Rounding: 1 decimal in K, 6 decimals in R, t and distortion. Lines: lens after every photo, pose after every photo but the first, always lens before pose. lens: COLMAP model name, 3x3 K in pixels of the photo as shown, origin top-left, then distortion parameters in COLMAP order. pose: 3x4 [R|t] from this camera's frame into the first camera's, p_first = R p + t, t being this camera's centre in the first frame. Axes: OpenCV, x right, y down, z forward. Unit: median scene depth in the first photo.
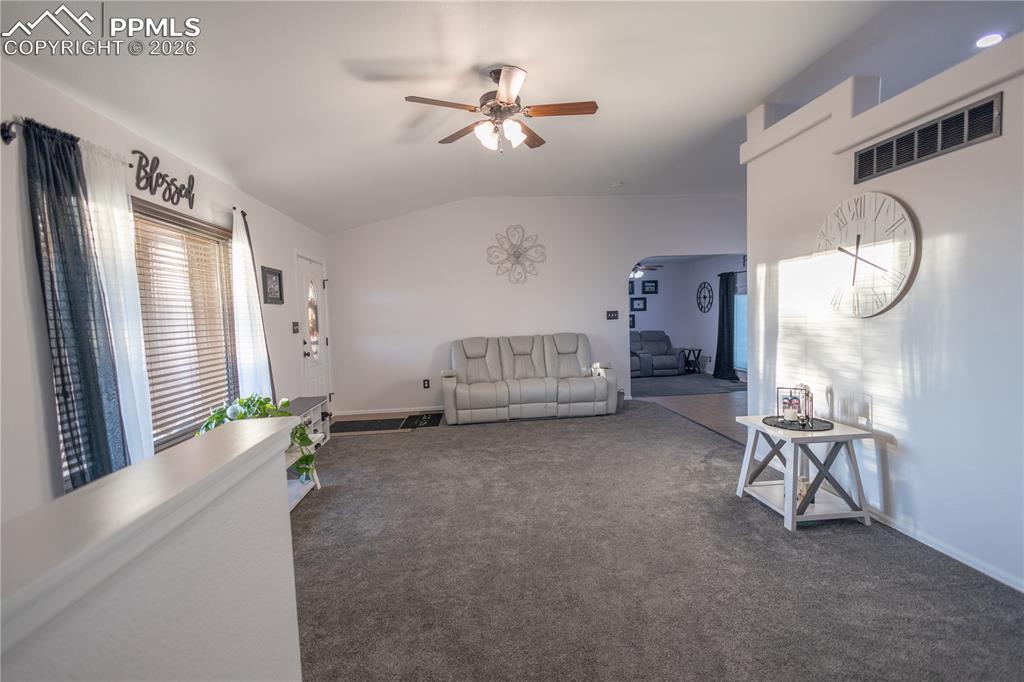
lens RADIAL K [[467.6, 0, 514.8], [0, 467.6, 344.2], [0, 0, 1]] dist [0.011013, -0.002349]
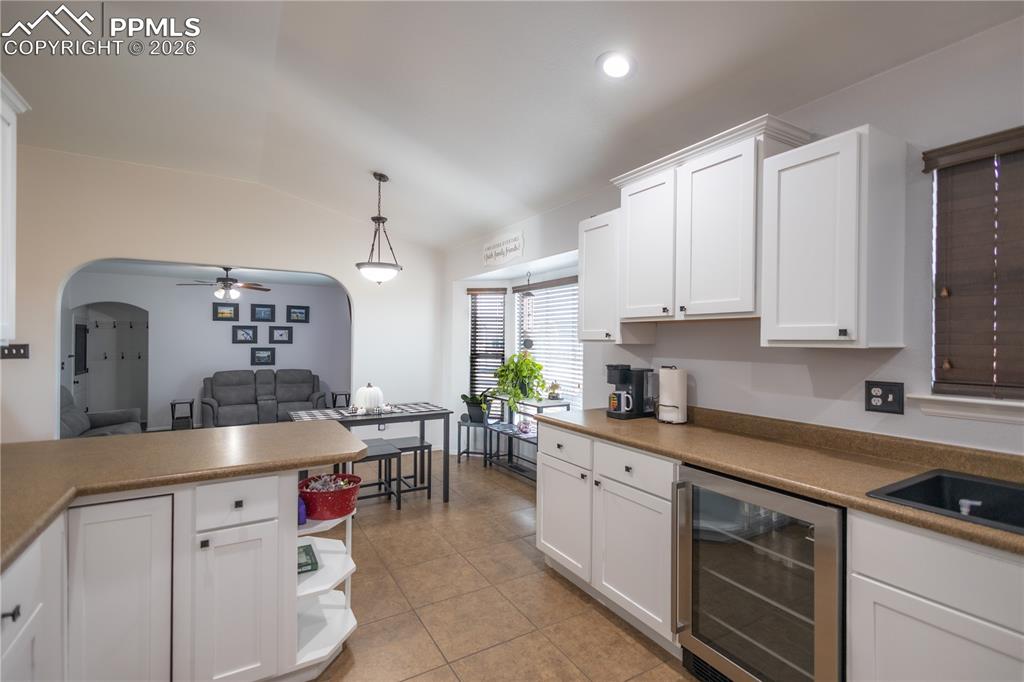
lens RADIAL K [[467.6, 0, 516.1], [0, 467.6, 340.7], [0, 0, 1]] dist [0.011013, -0.002349]
pose [[0.903729, 0.040194, 0.426214, 0.742453], [-0.009302, 0.997191, -0.074316, -0.055069], [-0.428004, 0.063197, 0.901565, 0.325439]]
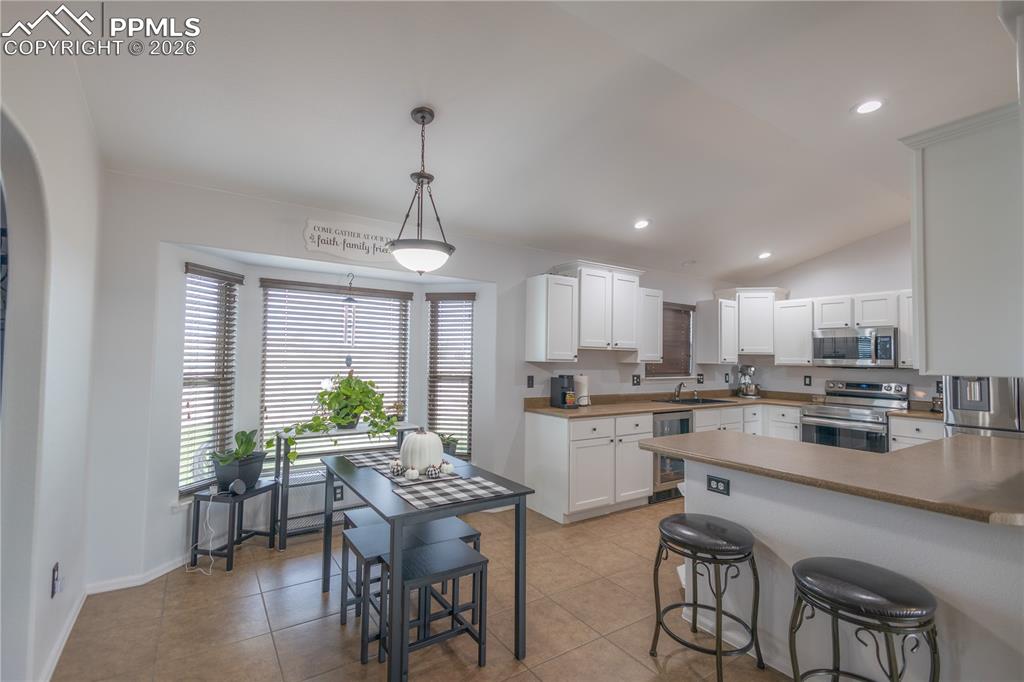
lens RADIAL K [[467.6, 0, 515.2], [0, 467.6, 339.6], [0, 0, 1]] dist [0.011013, -0.002349]
pose [[-0.477251, 0.063345, 0.876481, 0.344399], [0.060742, 0.997391, -0.039008, -0.110397], [-0.876665, 0.034623, -0.479854, 1.337929]]
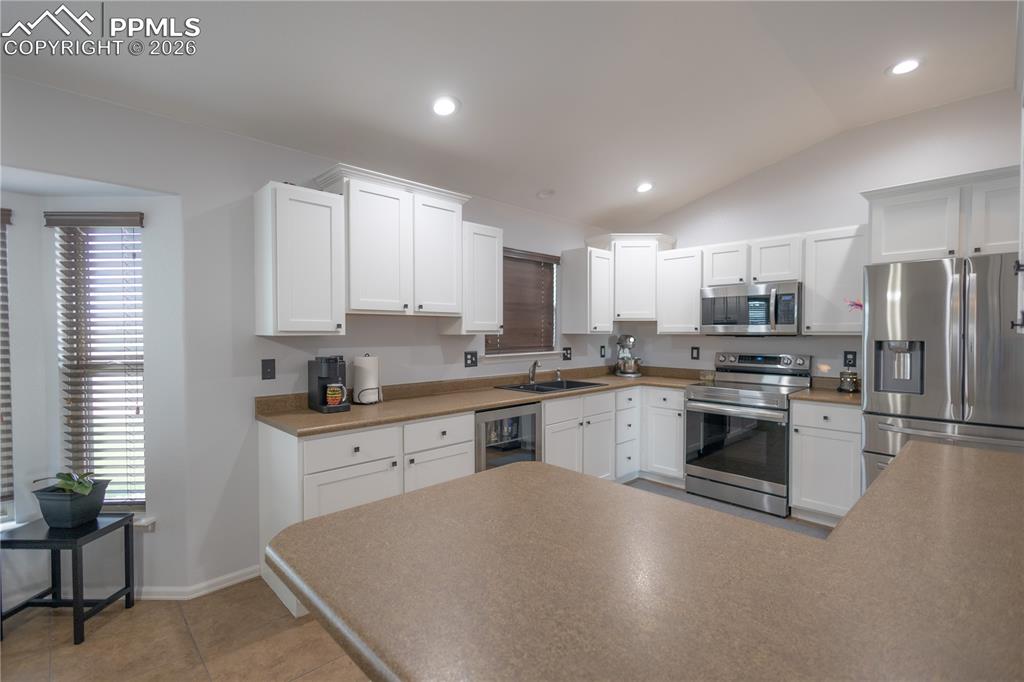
lens RADIAL K [[467.6, 0, 515.8], [0, 467.6, 340.0], [0, 0, 1]] dist [0.011013, -0.002349]
pose [[-0.623753, 0.021601, 0.781323, 0.532457], [0.075452, 0.996614, 0.032683, -0.091850], [-0.777971, 0.079339, -0.623271, 0.979199]]
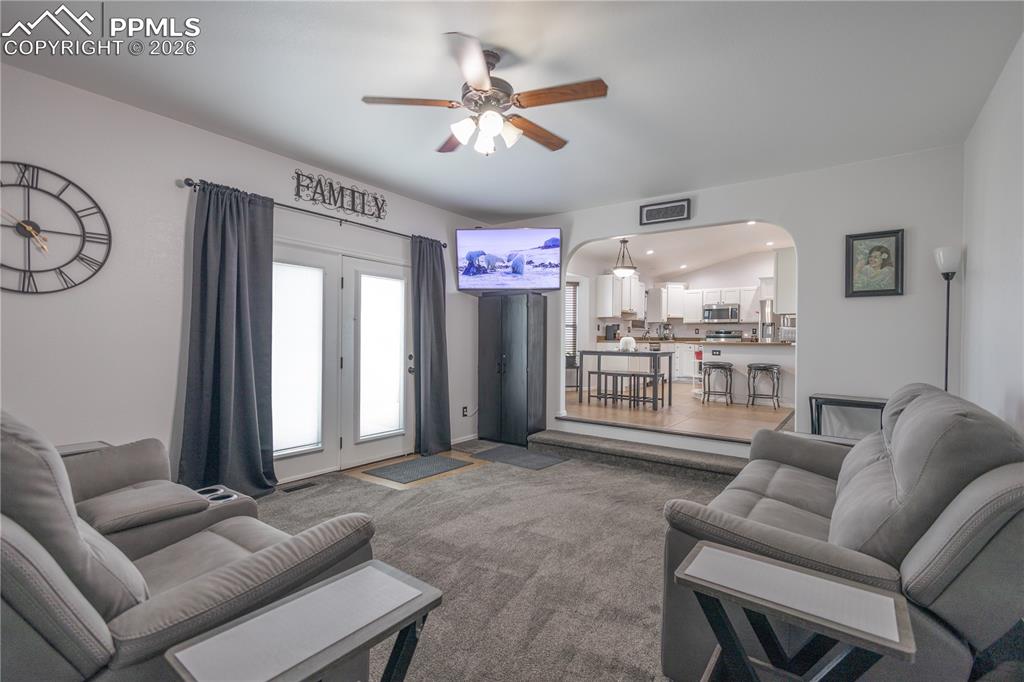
lens RADIAL K [[467.6, 0, 511.2], [0, 467.6, 342.2], [0, 0, 1]] dist [0.011013, -0.002349]
pose [[-0.742164, 0.023855, 0.669794, 0.161086], [0.061856, 0.997539, 0.033012, -0.087172], [-0.667358, 0.065931, -0.741813, 2.499582]]
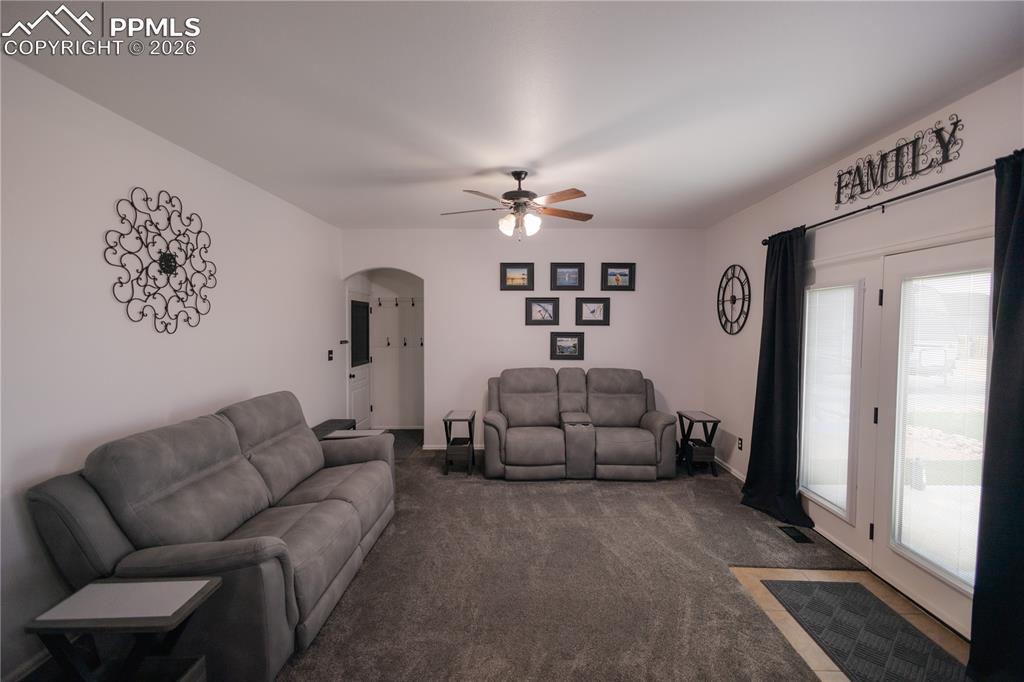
lens RADIAL K [[467.6, 0, 514.1], [0, 467.6, 345.1], [0, 0, 1]] dist [0.011013, -0.002349]
pose [[0.992474, 0.041794, -0.115102, 0.625607], [-0.044365, 0.998818, -0.019865, -0.097767], [0.114135, 0.024822, 0.993155, 1.333913]]
